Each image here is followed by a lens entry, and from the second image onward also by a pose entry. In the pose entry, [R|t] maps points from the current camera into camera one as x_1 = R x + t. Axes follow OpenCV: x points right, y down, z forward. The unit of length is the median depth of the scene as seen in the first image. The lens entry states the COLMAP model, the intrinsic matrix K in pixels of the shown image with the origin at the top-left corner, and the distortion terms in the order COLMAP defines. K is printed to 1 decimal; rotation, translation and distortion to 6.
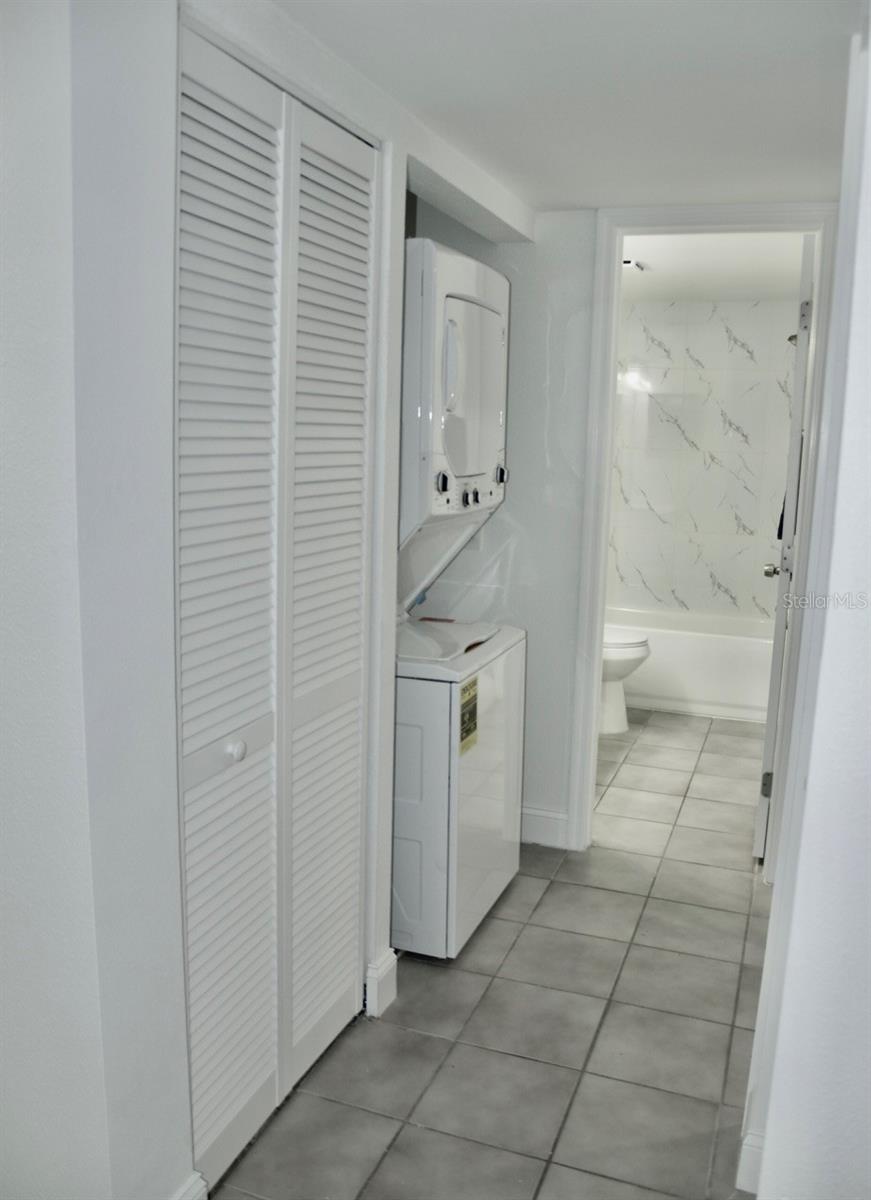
lens RADIAL K [[996.1, 0, 435.5], [0, 996.1, 600.0], [0, 0, 1]] dist [-0.125843, 0.001263]
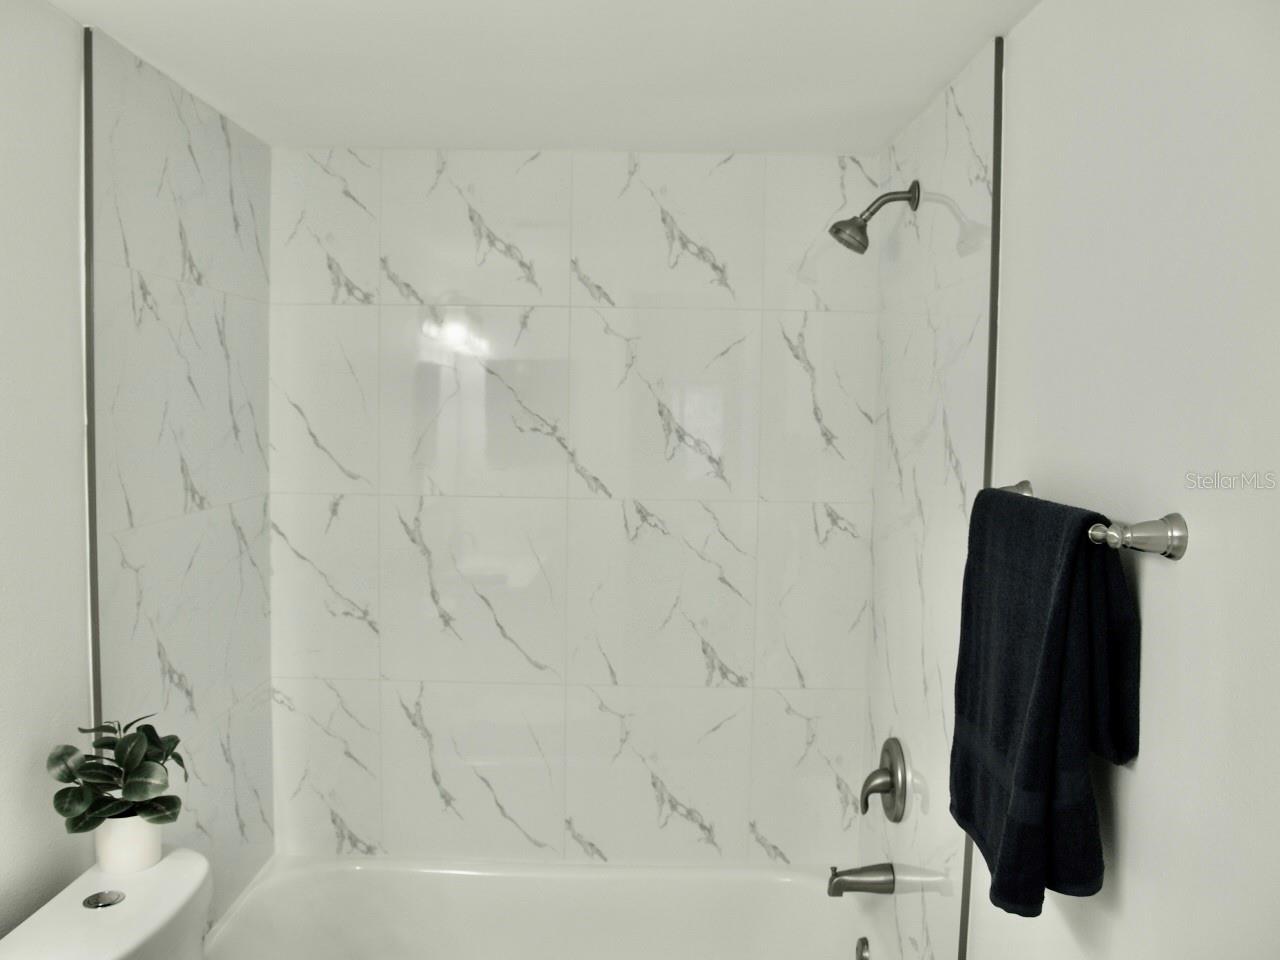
lens RADIAL K [[1061.8, 0, 640.9], [0, 1061.8, 471.9], [0, 0, 1]] dist [-0.132191, 0.088574]
pose [[0.936758, -0.035664, 0.348155, 0.119209], [0.069391, 0.993971, -0.084887, -0.121951], [-0.343029, 0.103677, 0.933586, 0.560296]]
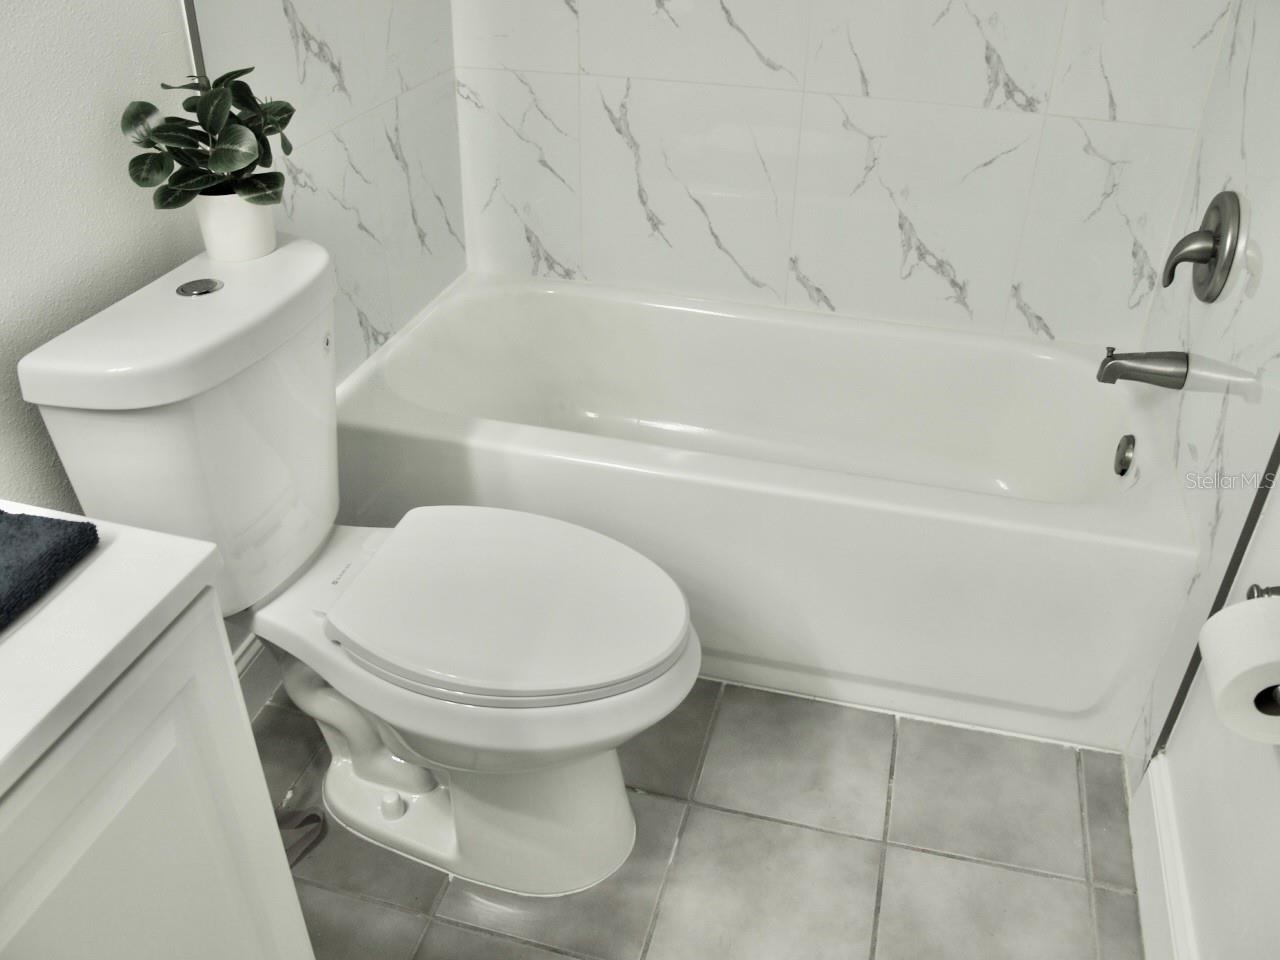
lens RADIAL K [[1061.8, 0, 640.9], [0, 1061.8, 471.9], [0, 0, 1]] dist [-0.132191, 0.088574]
pose [[0.995117, -0.064470, 0.074743, 0.153328], [0.030398, 0.920589, 0.389348, -0.092235], [-0.093909, -0.385175, 0.918053, 0.632167]]
